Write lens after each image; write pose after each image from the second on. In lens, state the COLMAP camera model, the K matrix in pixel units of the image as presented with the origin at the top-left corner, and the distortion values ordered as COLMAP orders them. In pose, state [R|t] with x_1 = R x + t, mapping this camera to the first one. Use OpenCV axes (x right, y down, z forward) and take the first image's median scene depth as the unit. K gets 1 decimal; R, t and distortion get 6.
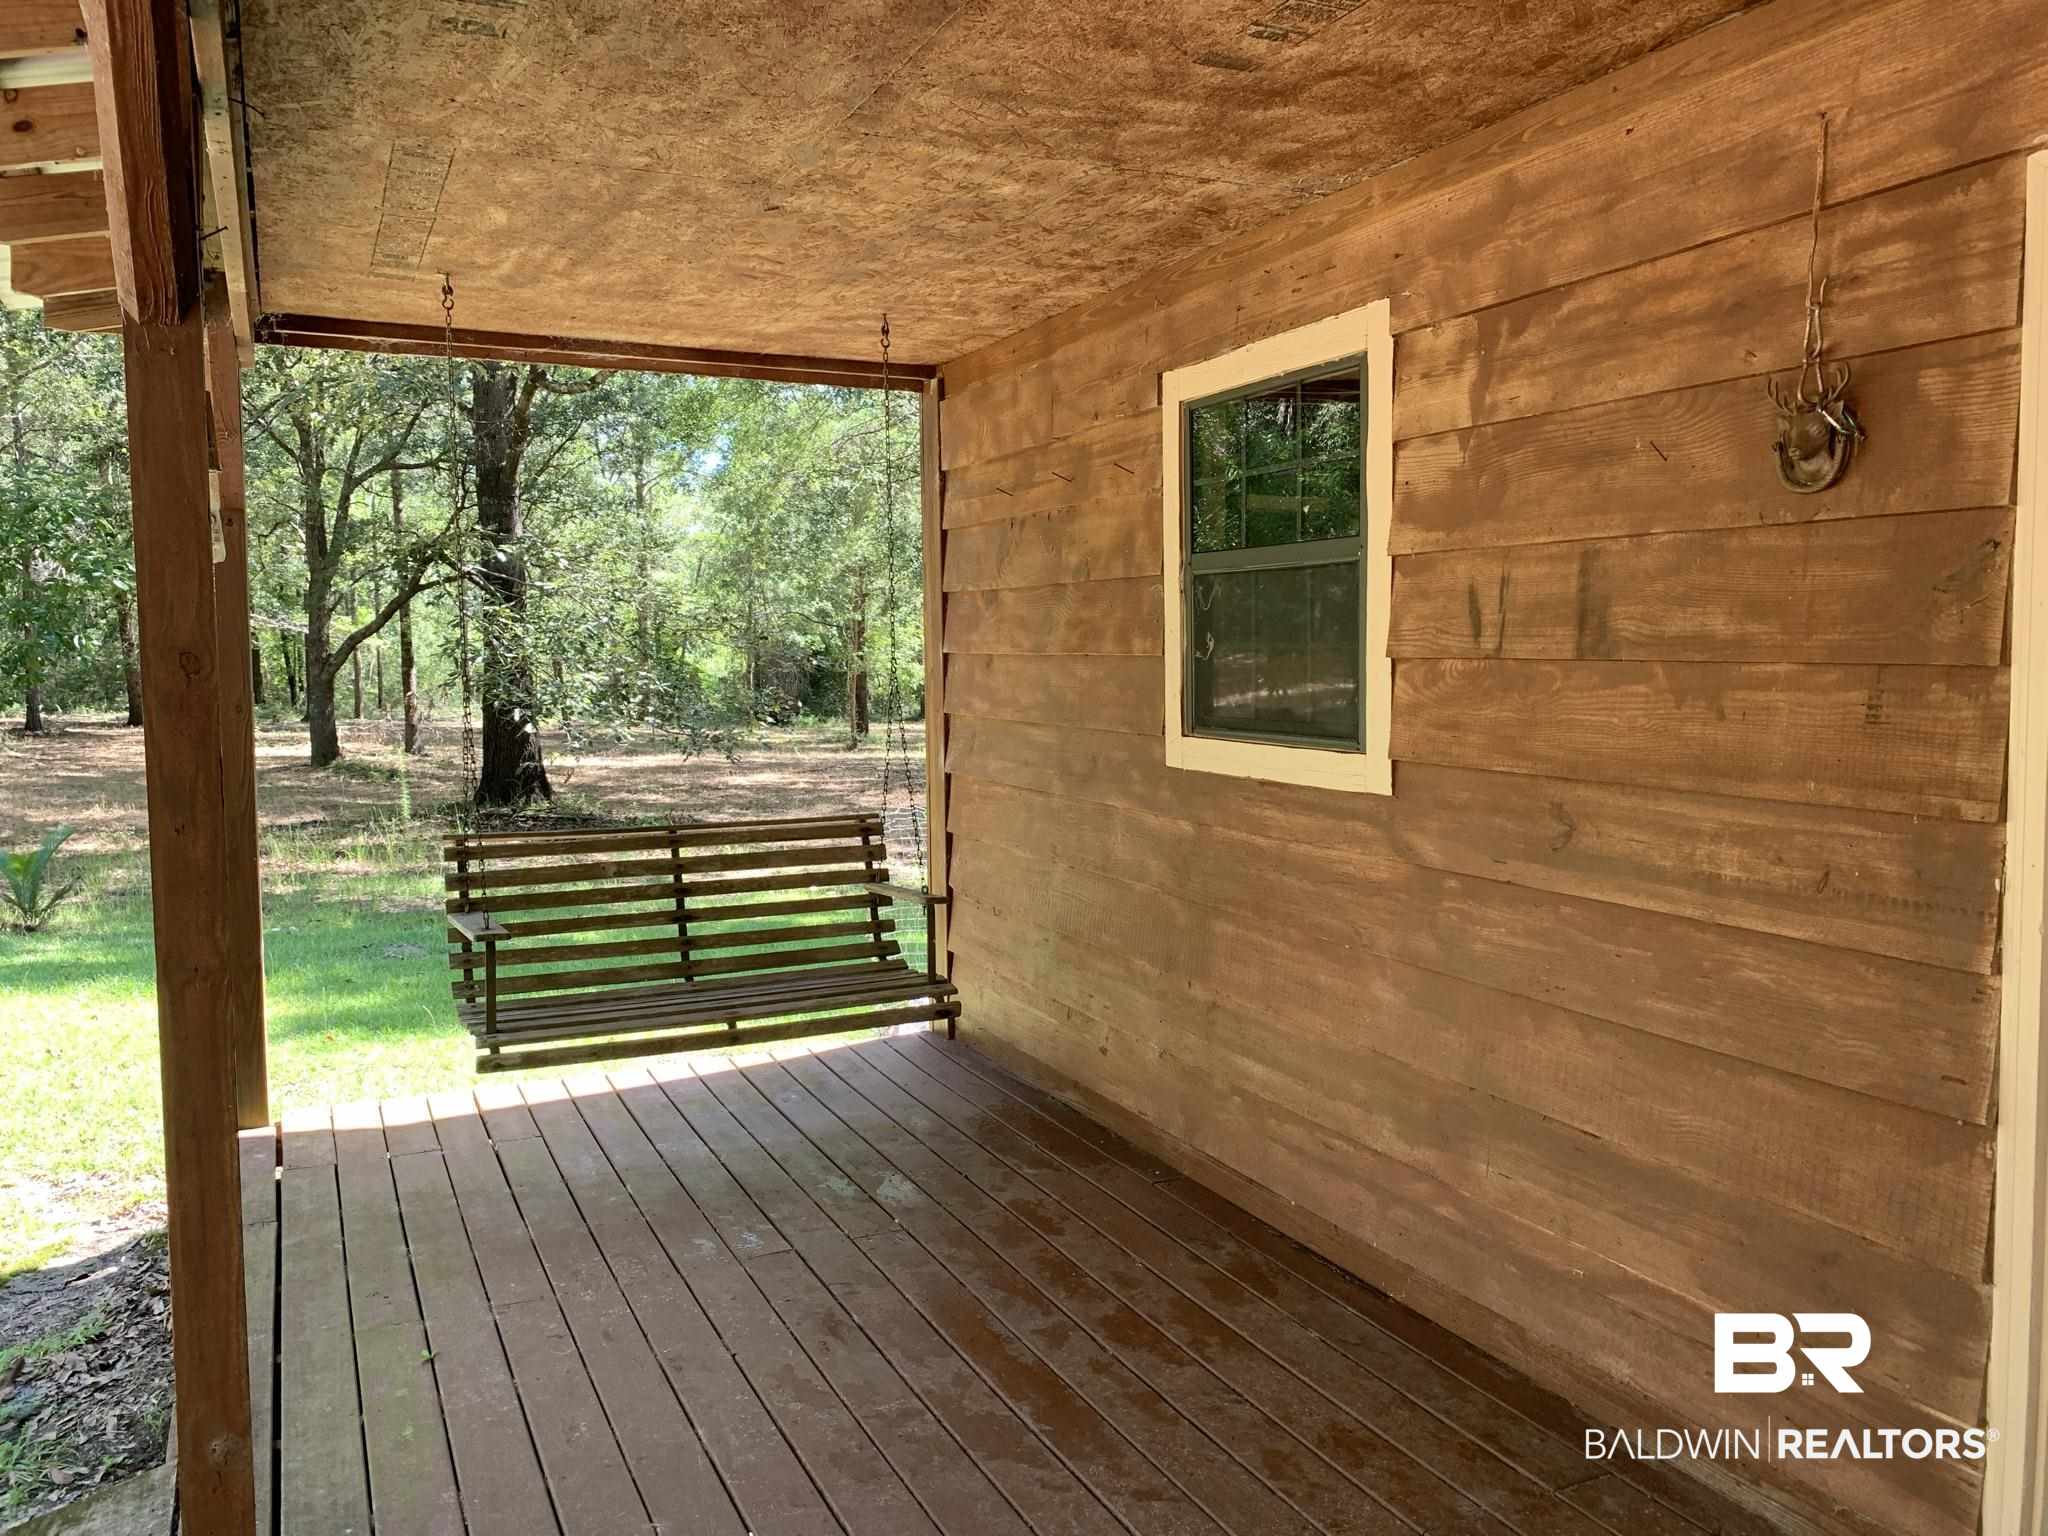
lens RADIAL K [[1545.2, 0, 1024.0], [0, 1545.2, 768.0], [0, 0, 1]] dist [0.005822, 0.006894]
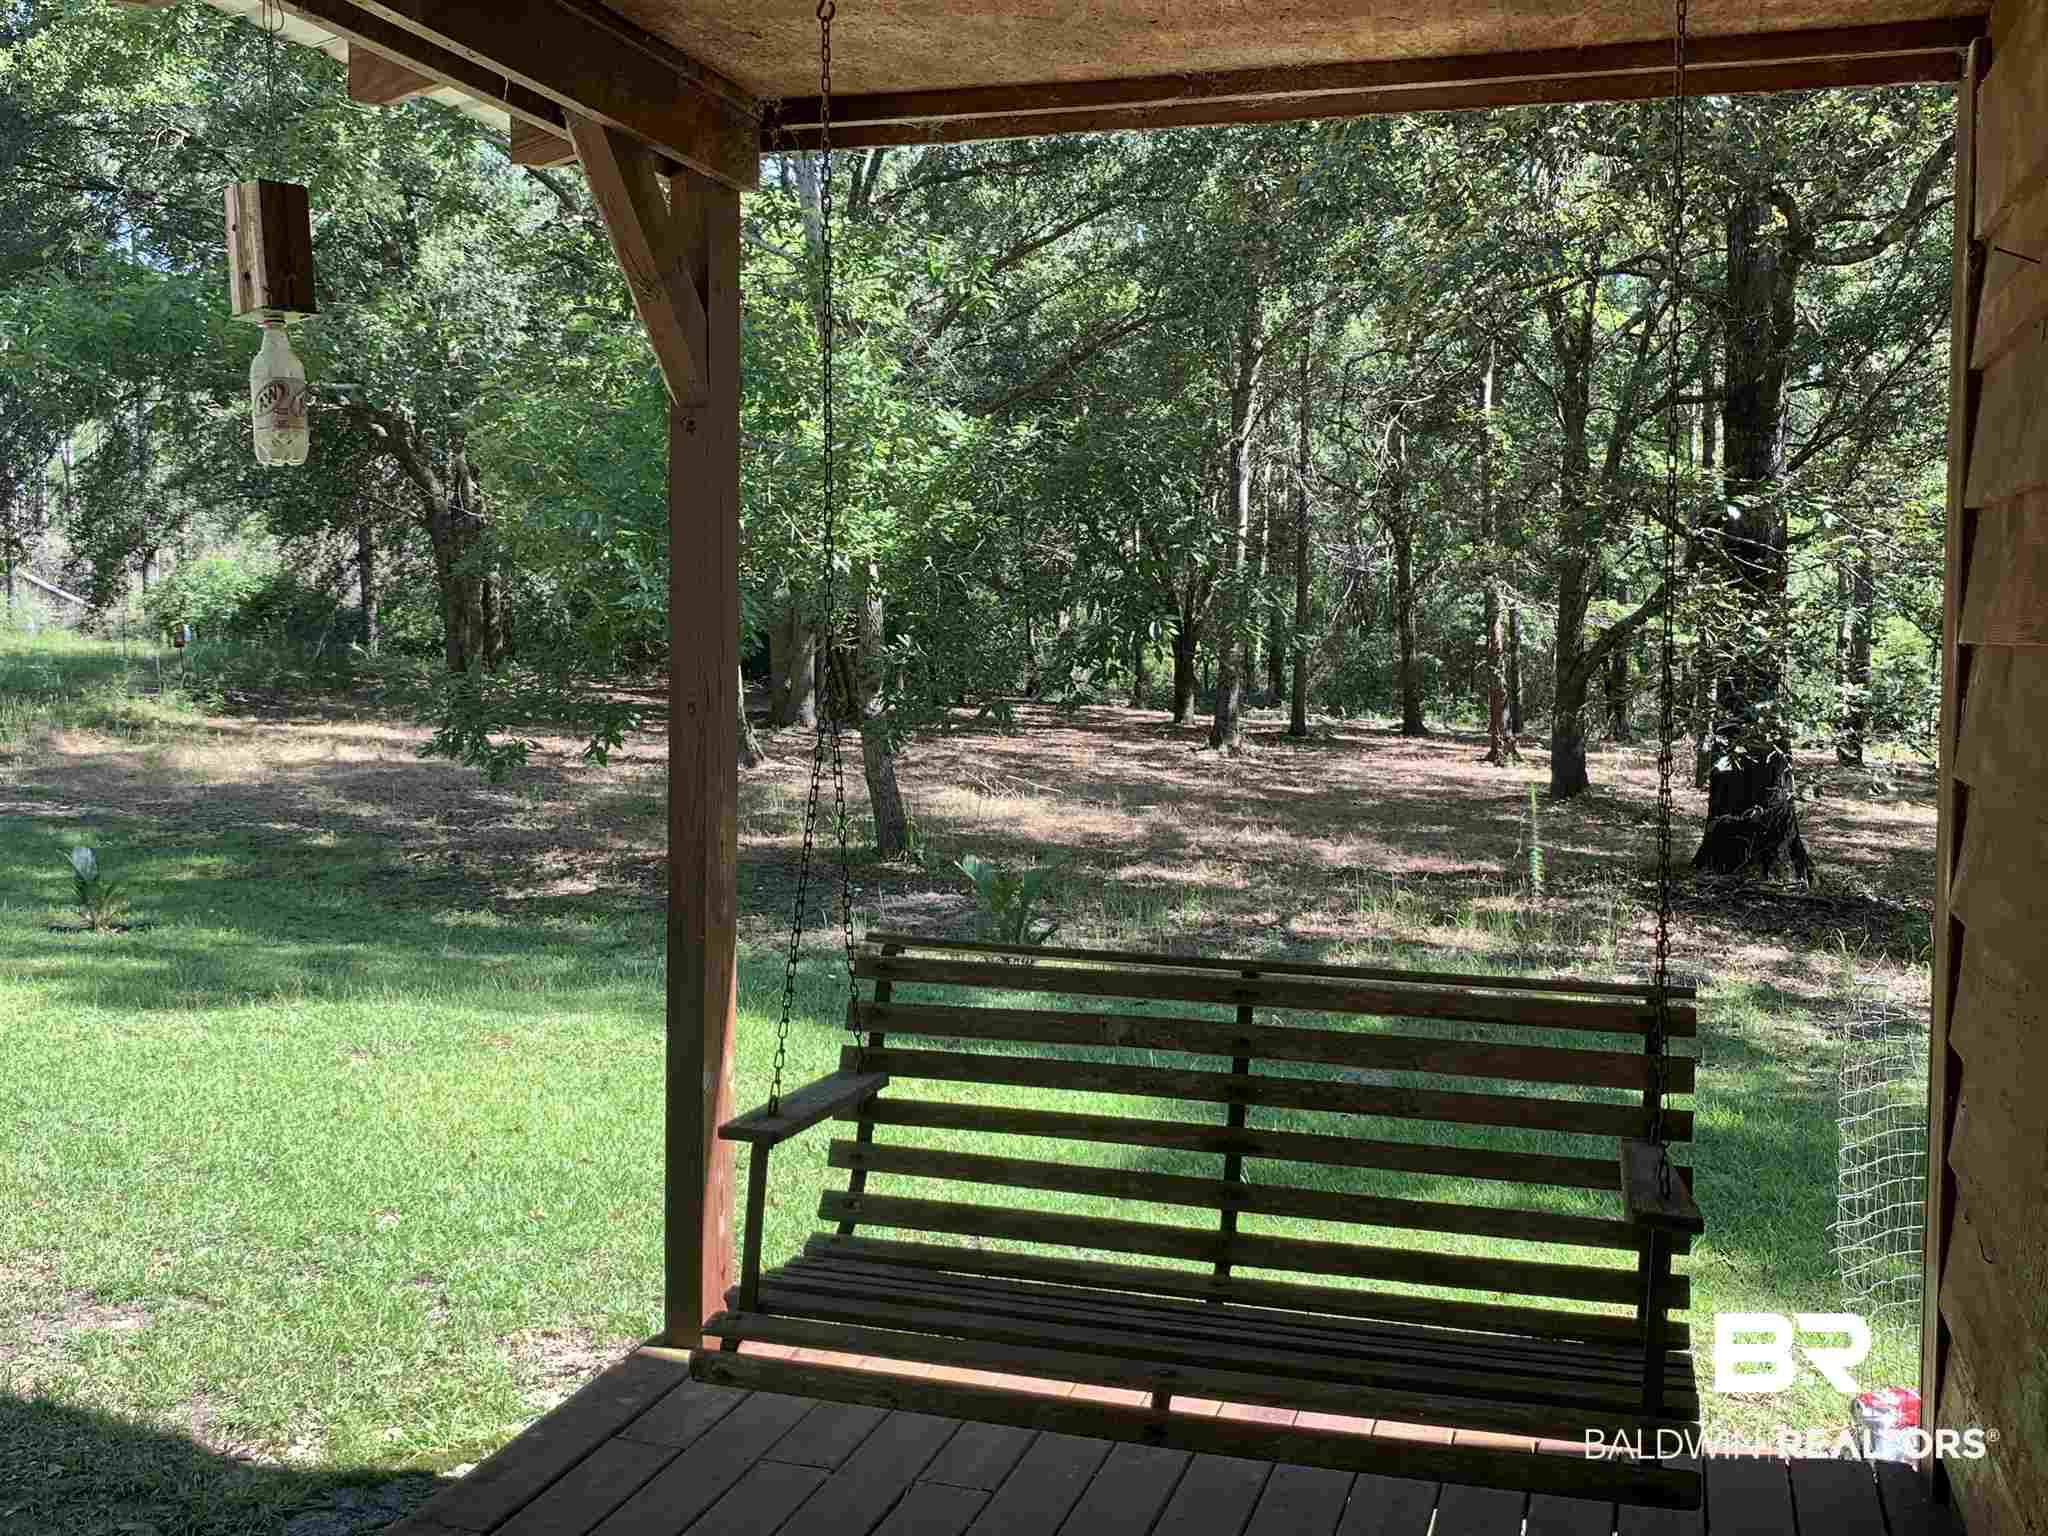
lens RADIAL K [[2008.4, 0, 1024.0], [0, 2008.4, 768.0], [0, 0, 1]] dist [0.113905, -0.203046]
pose [[0.733849, 0.056458, -0.676962, 0.144934], [-0.069852, 0.997529, 0.007471, -0.023497], [0.675711, 0.041804, 0.735980, 0.367235]]
